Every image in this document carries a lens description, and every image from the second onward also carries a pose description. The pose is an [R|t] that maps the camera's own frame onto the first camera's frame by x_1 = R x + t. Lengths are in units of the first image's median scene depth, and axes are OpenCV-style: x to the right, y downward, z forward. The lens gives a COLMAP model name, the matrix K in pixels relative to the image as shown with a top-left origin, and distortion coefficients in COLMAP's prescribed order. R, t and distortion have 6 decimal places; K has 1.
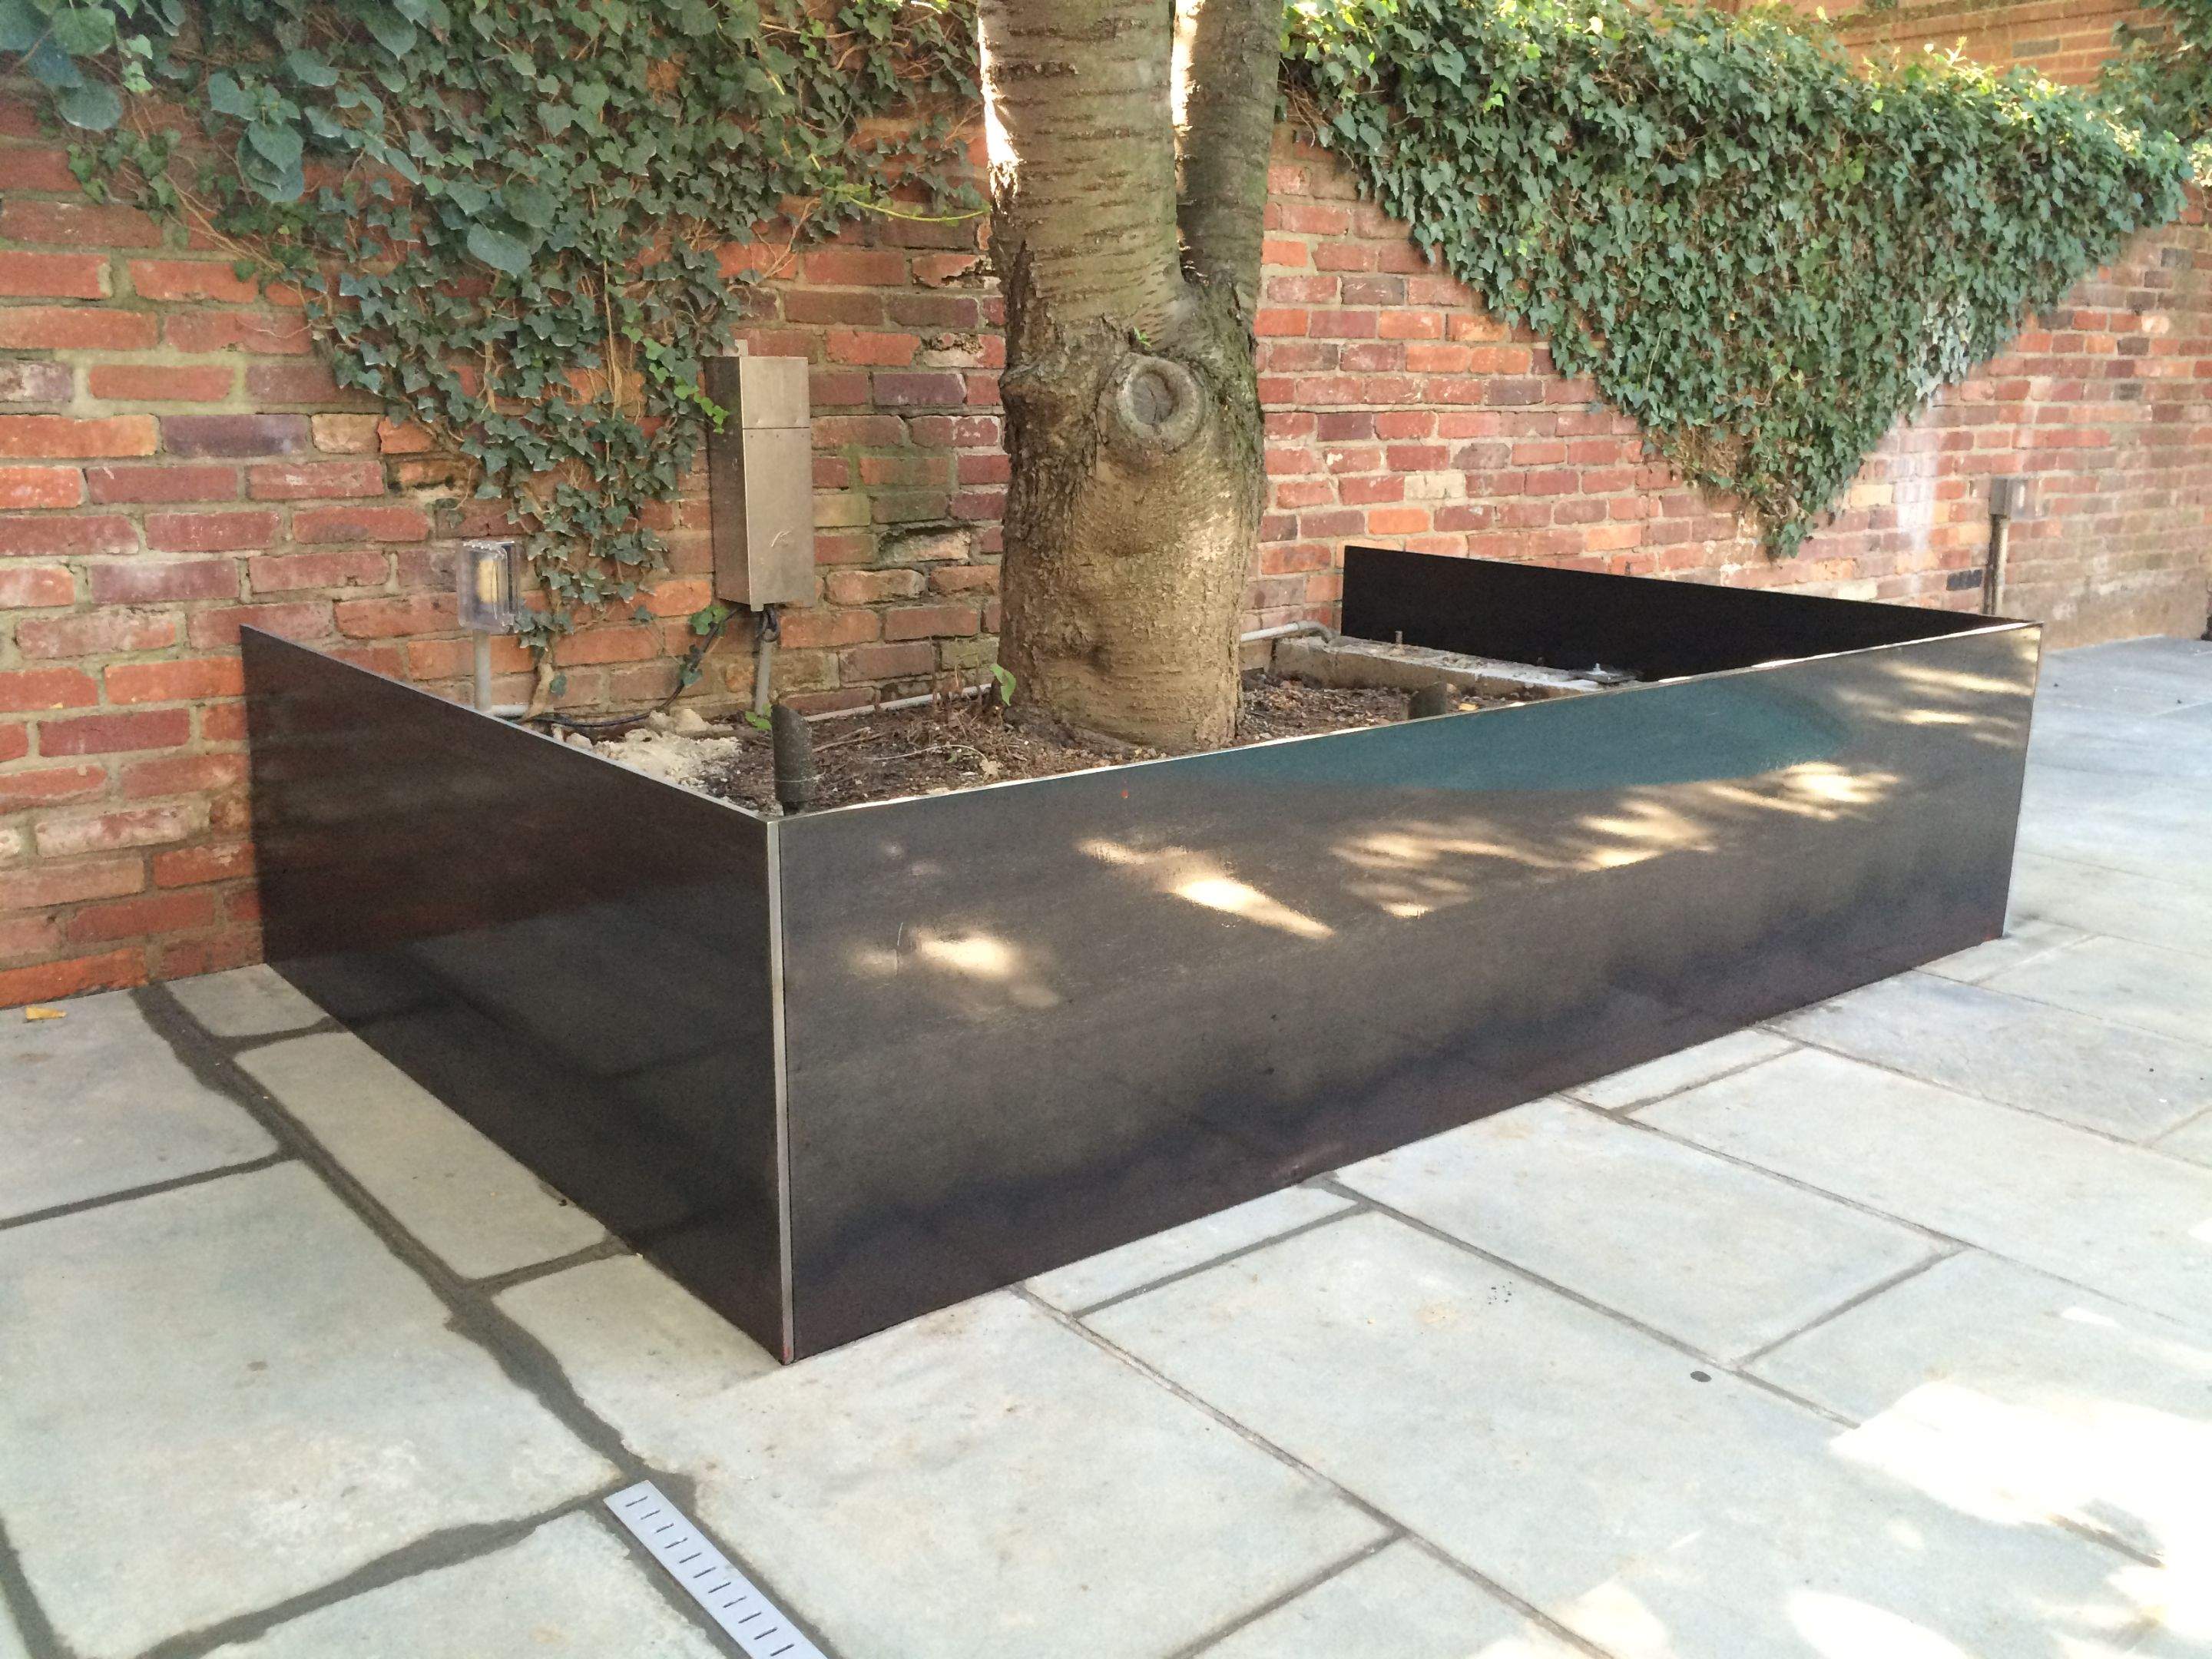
lens RADIAL K [[1902.5, 0, 1093.2], [0, 1902.5, 824.7], [0, 0, 1]] dist [0.080691, -0.097226]
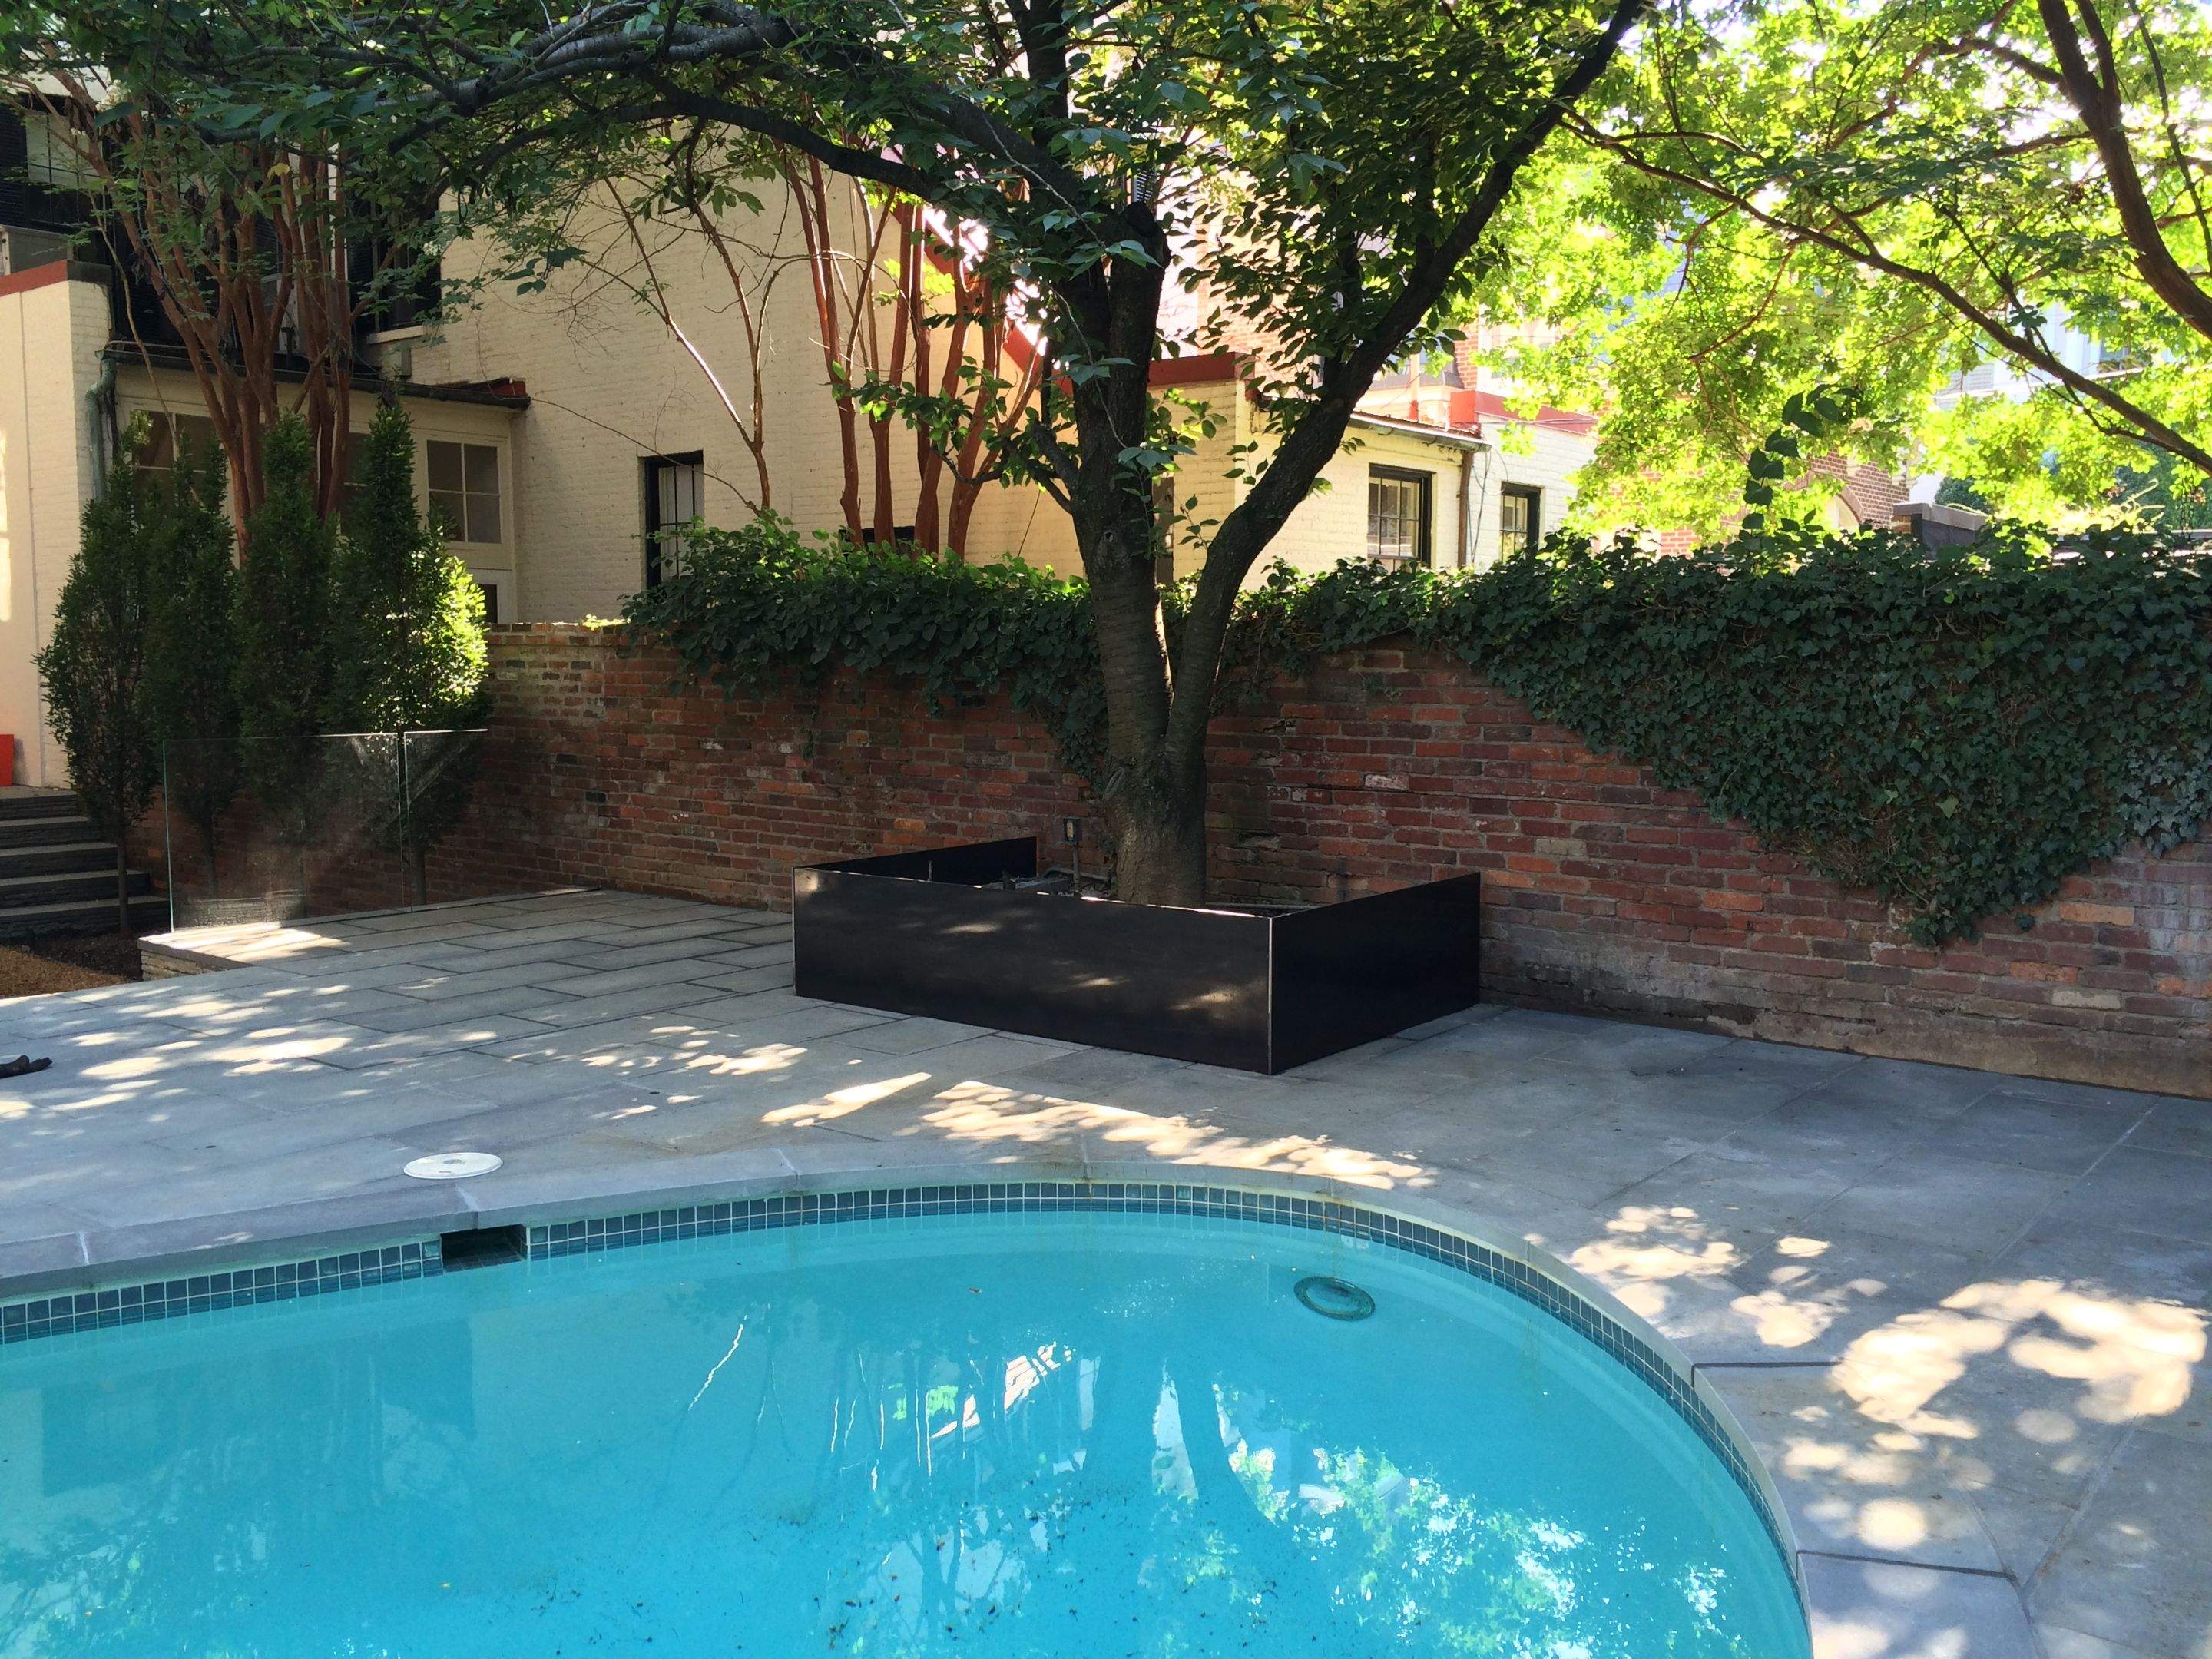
lens RADIAL K [[1902.5, 0, 1102.5], [0, 1902.5, 826.1], [0, 0, 1]] dist [0.080691, -0.097226]
pose [[0.221970, 0.083763, -0.971449, 2.392210], [-0.226523, 0.973474, 0.032178, -0.222982], [0.948376, 0.212913, 0.235056, 0.326585]]
